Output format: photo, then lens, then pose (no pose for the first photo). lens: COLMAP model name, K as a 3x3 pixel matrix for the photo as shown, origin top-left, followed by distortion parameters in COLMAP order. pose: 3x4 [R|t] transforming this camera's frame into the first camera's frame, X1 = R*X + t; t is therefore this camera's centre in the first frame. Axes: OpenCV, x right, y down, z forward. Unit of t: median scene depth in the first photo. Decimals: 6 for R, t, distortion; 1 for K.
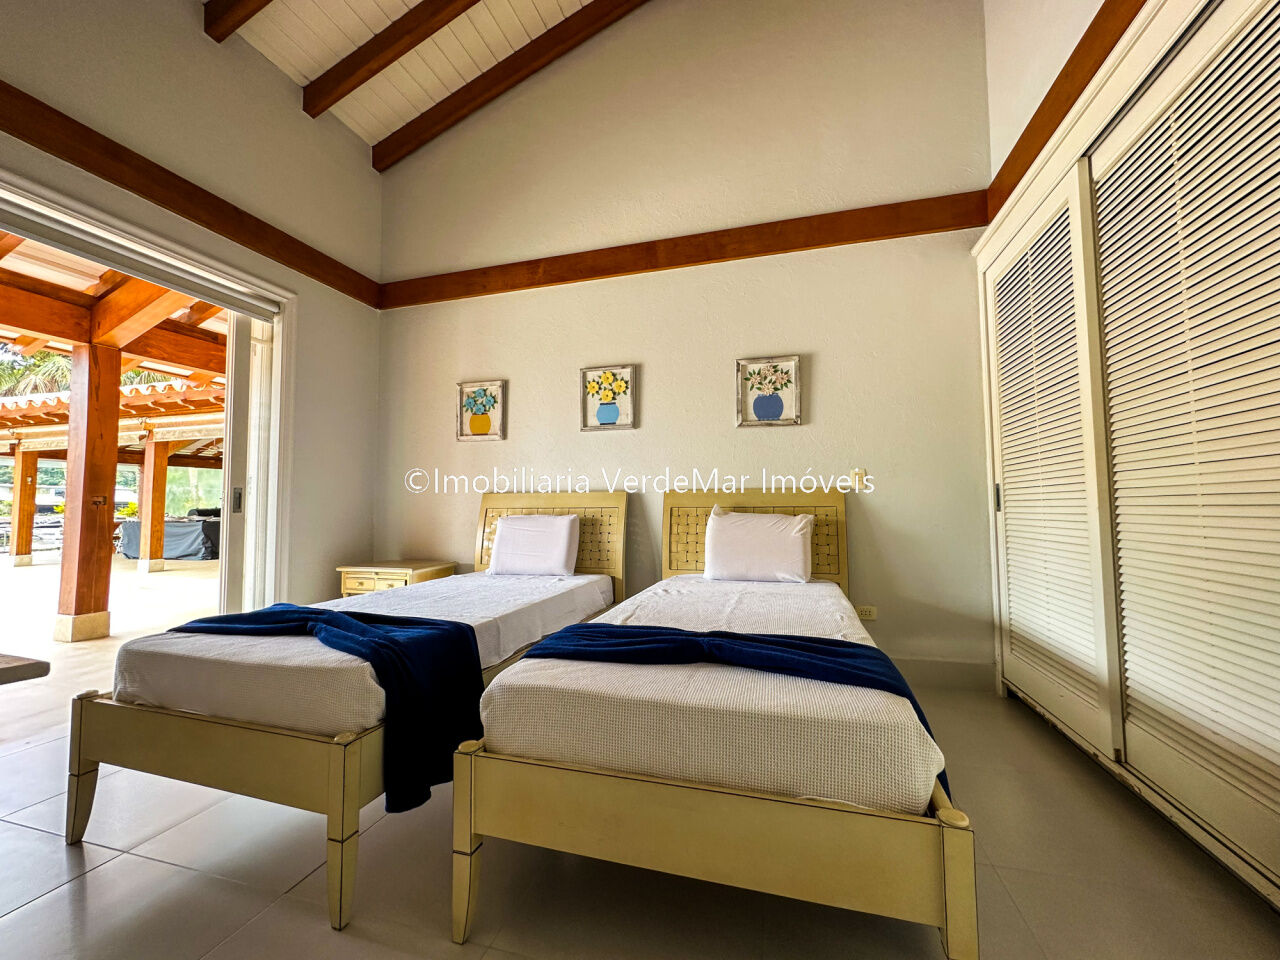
lens RADIAL K [[510.0, 0, 641.3], [0, 510.0, 468.6], [0, 0, 1]] dist [-0.000716, 0.000830]
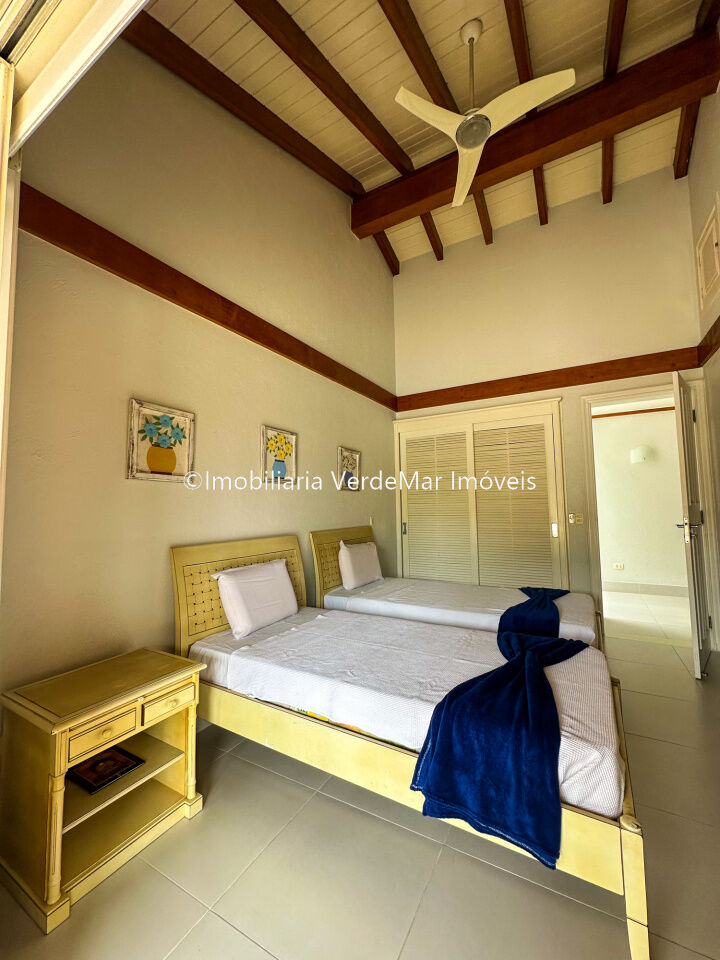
lens RADIAL K [[382.5, 0, 360.0], [0, 382.5, 484.6], [0, 0, 1]] dist [-0.000716, 0.000830]
pose [[0.235402, 0.063777, 0.969803, -0.871403], [-0.039225, 0.997655, -0.056087, -0.029527], [-0.971106, -0.024837, 0.237352, 0.600059]]
